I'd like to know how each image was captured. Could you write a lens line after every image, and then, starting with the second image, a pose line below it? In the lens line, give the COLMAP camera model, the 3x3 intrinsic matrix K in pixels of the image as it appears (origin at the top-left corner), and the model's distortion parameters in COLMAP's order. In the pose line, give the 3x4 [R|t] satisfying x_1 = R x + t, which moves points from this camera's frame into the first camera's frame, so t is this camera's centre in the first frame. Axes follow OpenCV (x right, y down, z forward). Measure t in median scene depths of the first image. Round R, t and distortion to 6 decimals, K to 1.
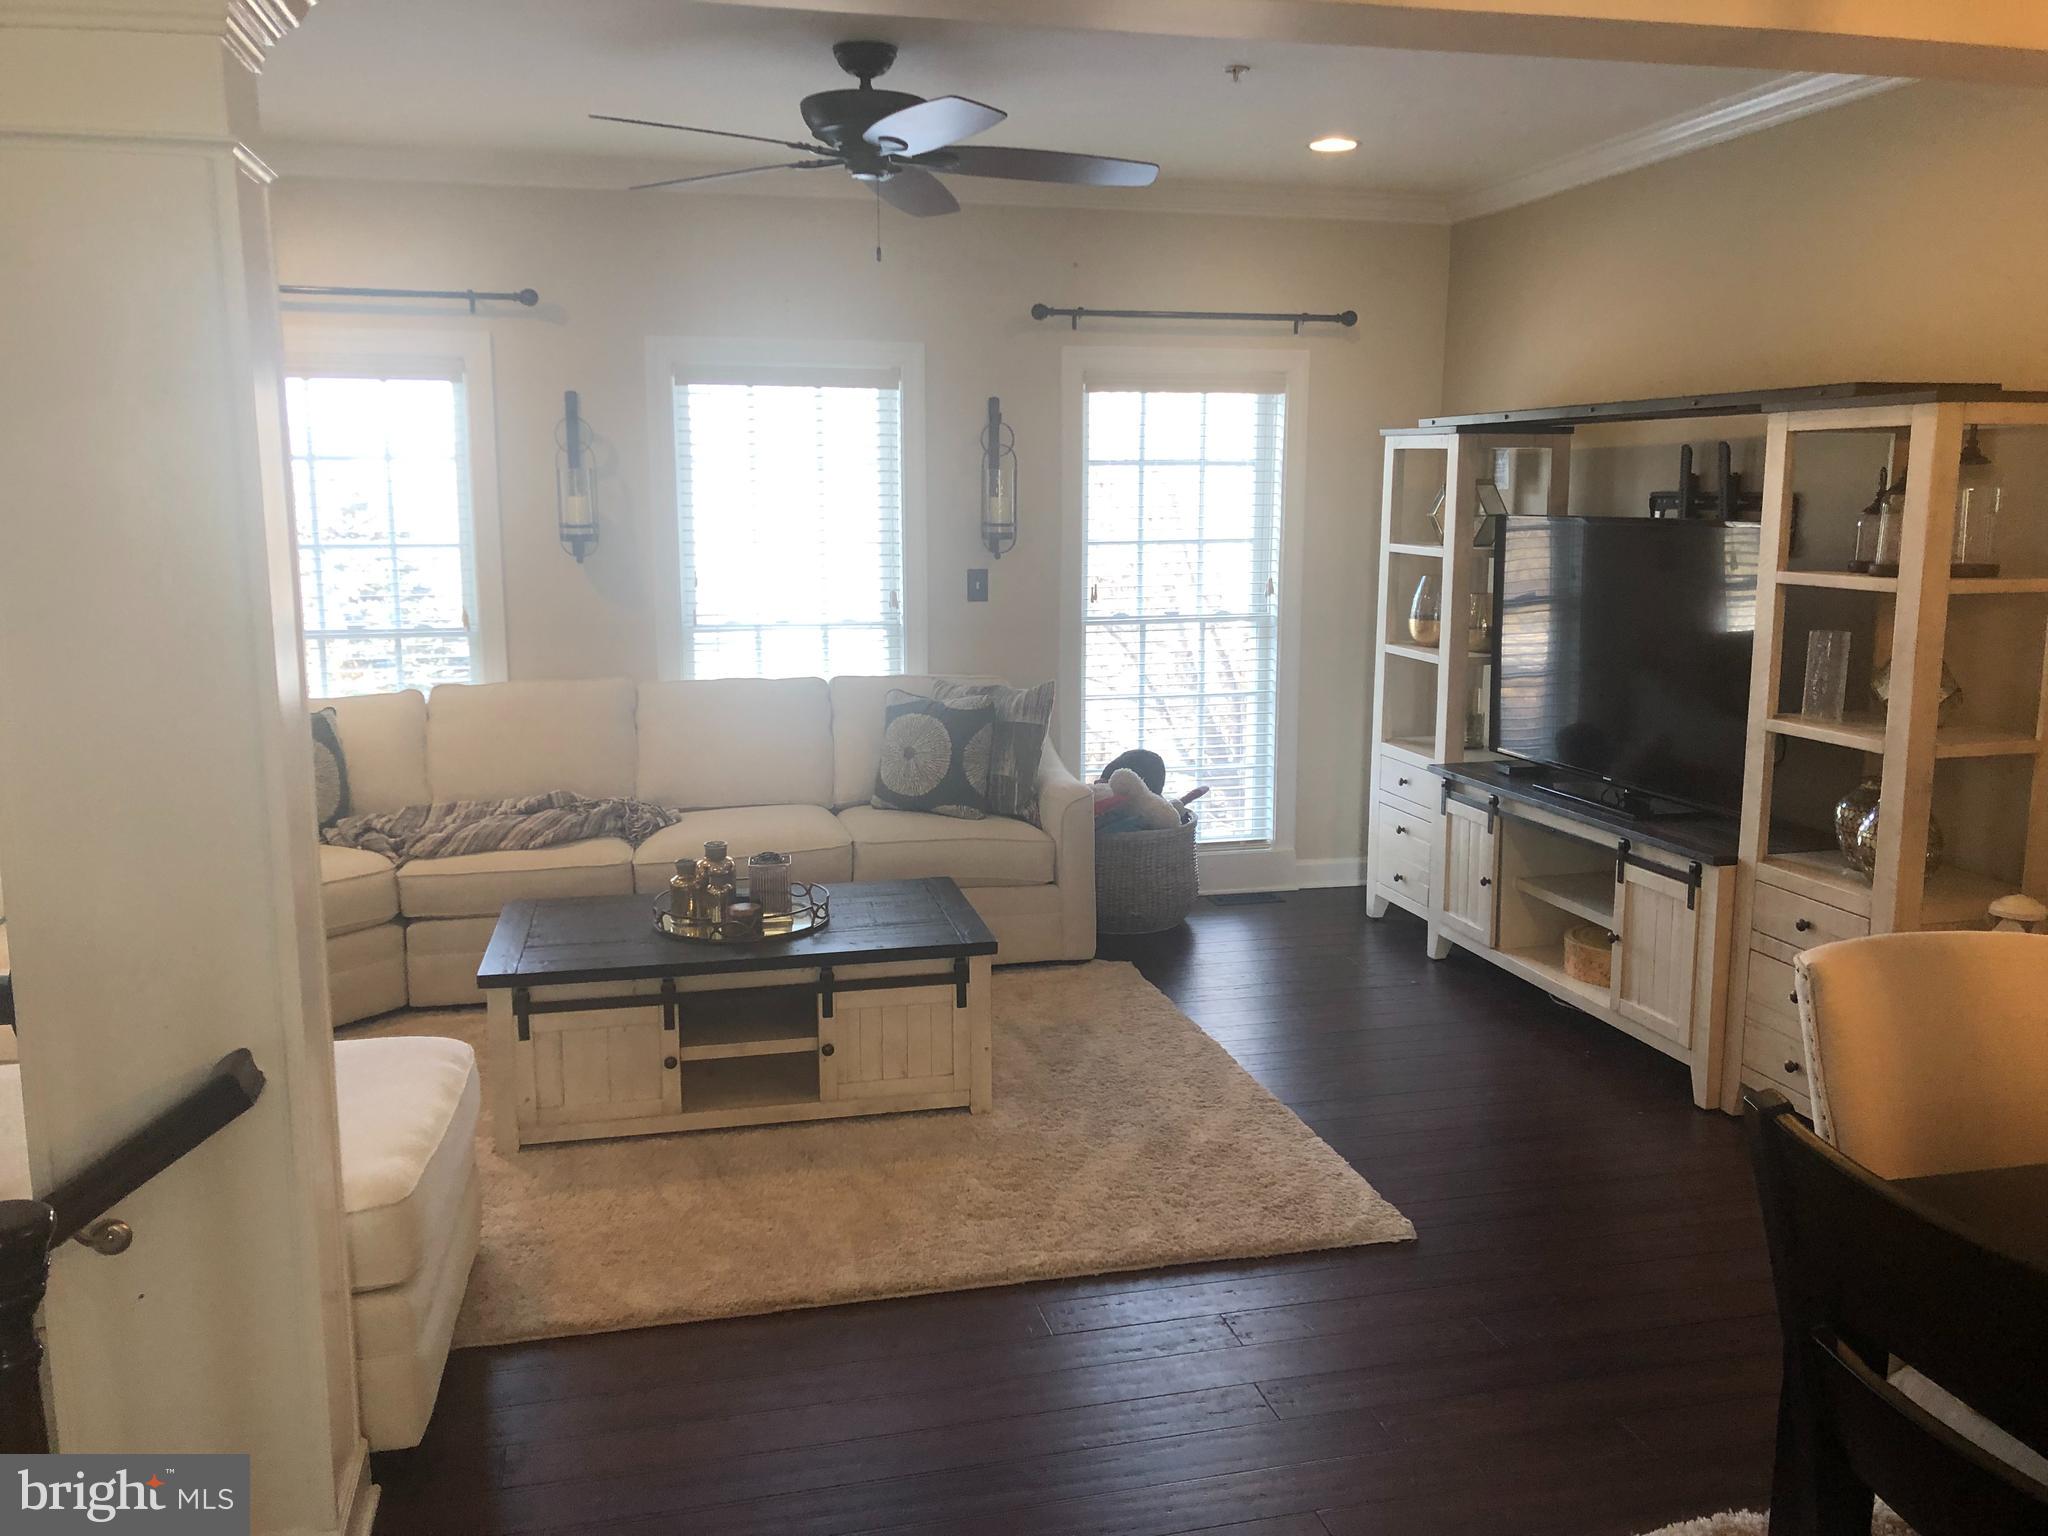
lens RADIAL K [[1657.9, 0, 1024.0], [0, 1657.9, 768.0], [0, 0, 1]] dist [-0.076519, 0.180784]
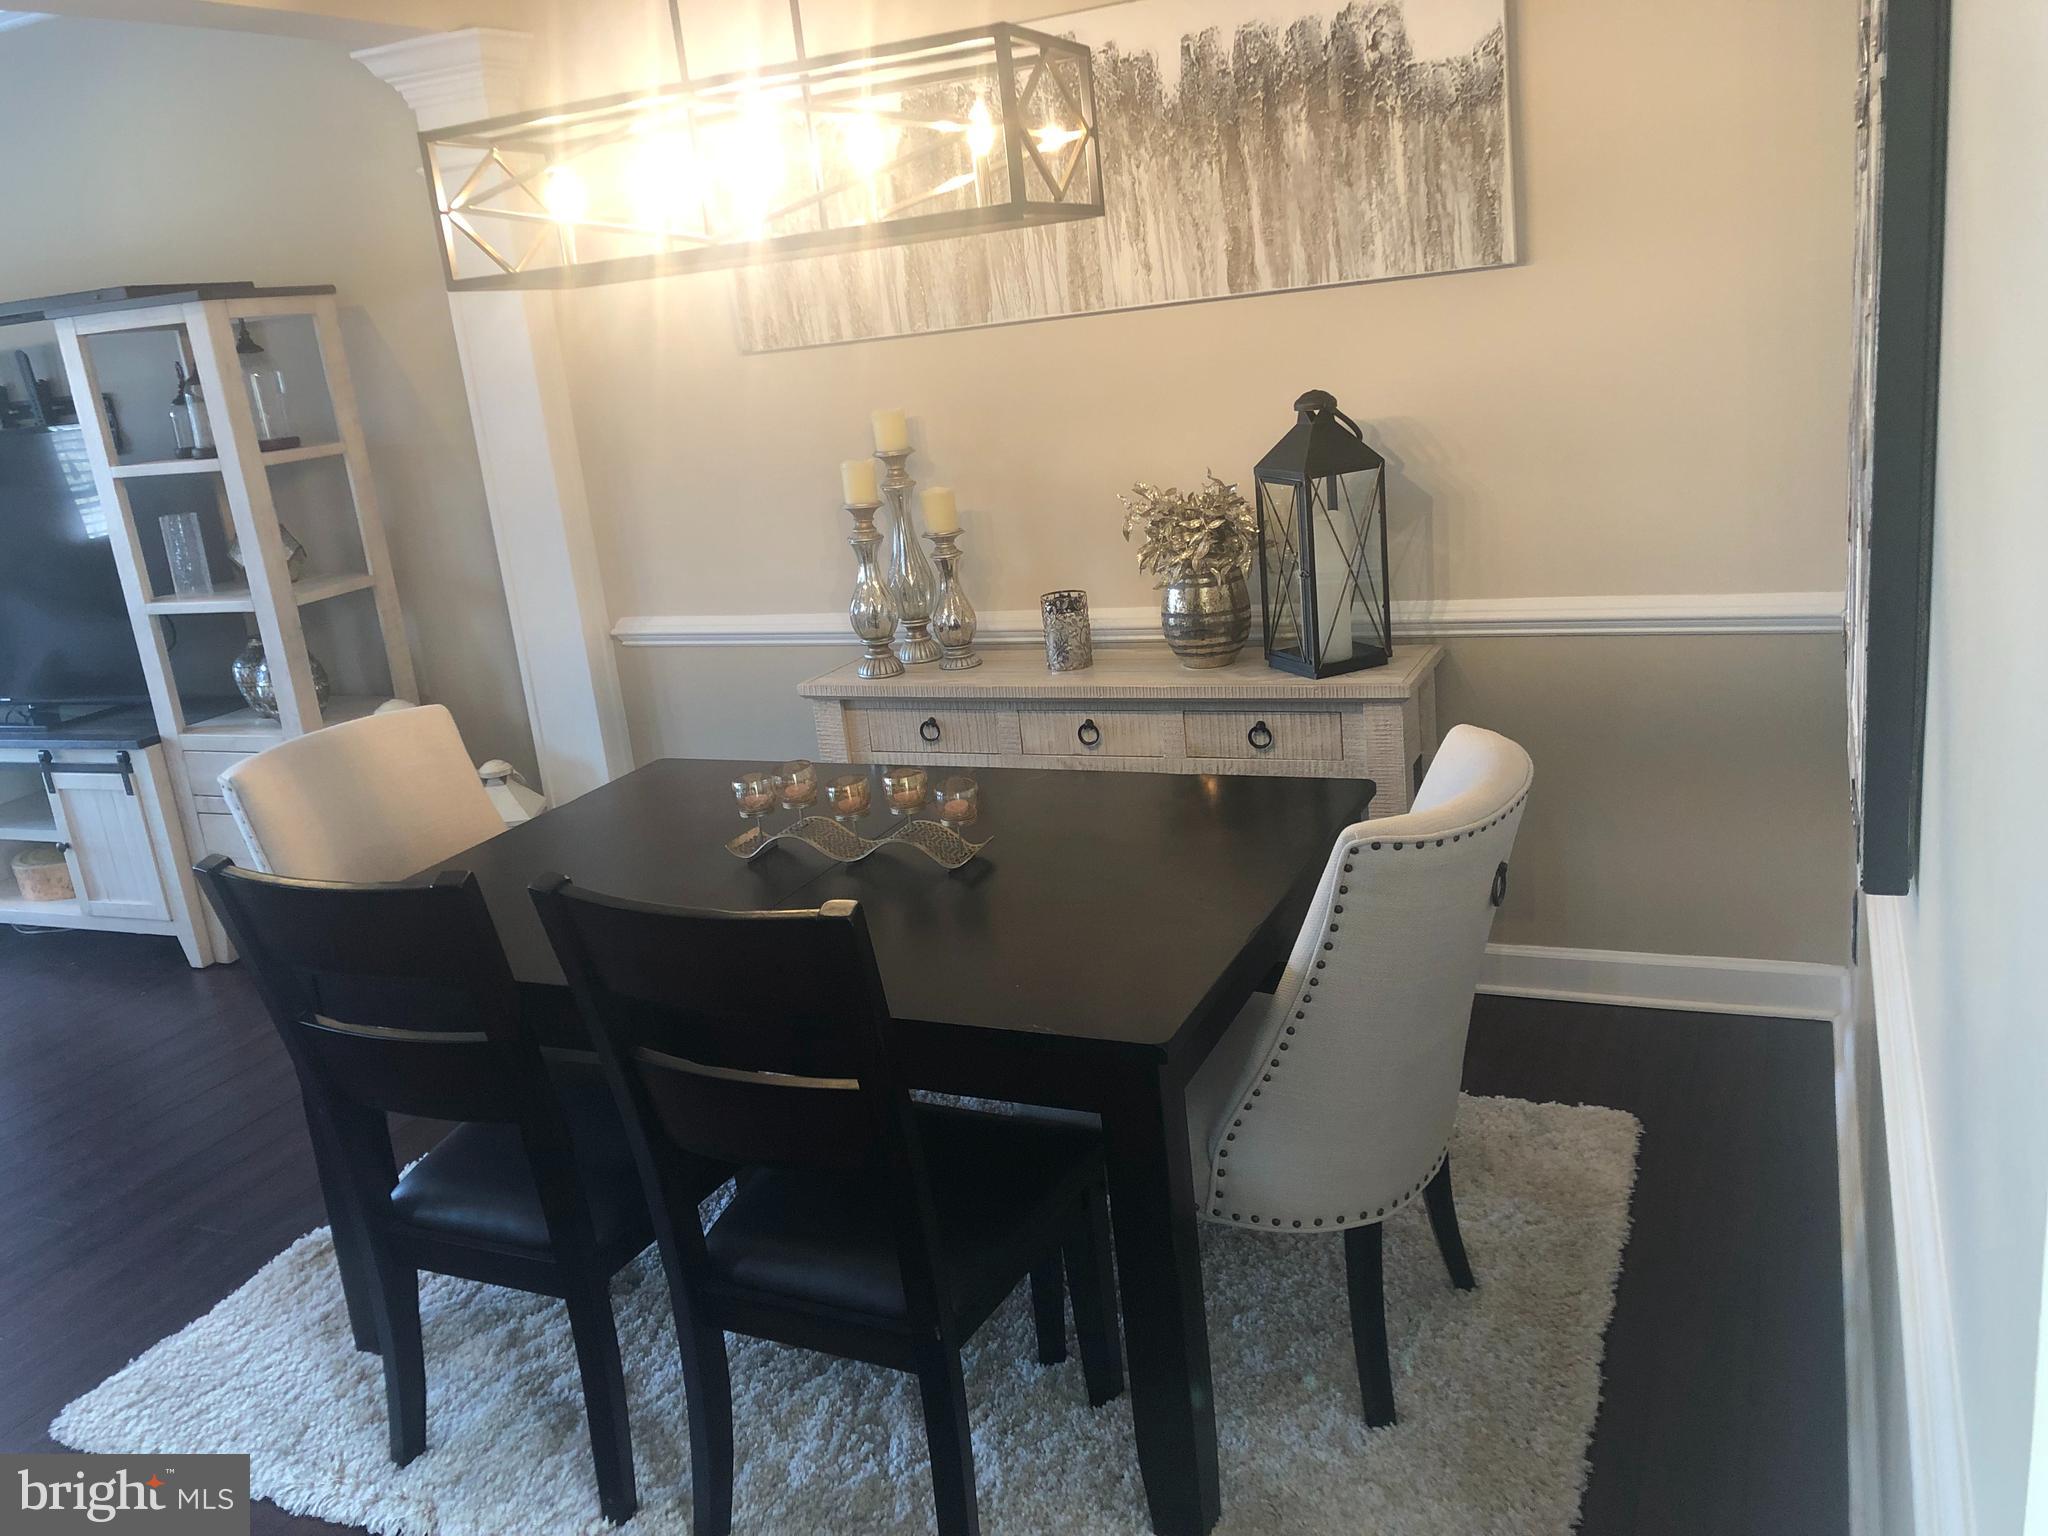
lens RADIAL K [[1696.2, 0, 1020.2], [0, 1696.2, 756.1], [0, 0, 1]] dist [0.041504, -0.011523]
pose [[0.613799, -0.265972, 0.743310, -0.057922], [0.235242, 0.960387, 0.149392, 0.032802], [-0.753599, 0.083161, 0.652053, -0.156679]]
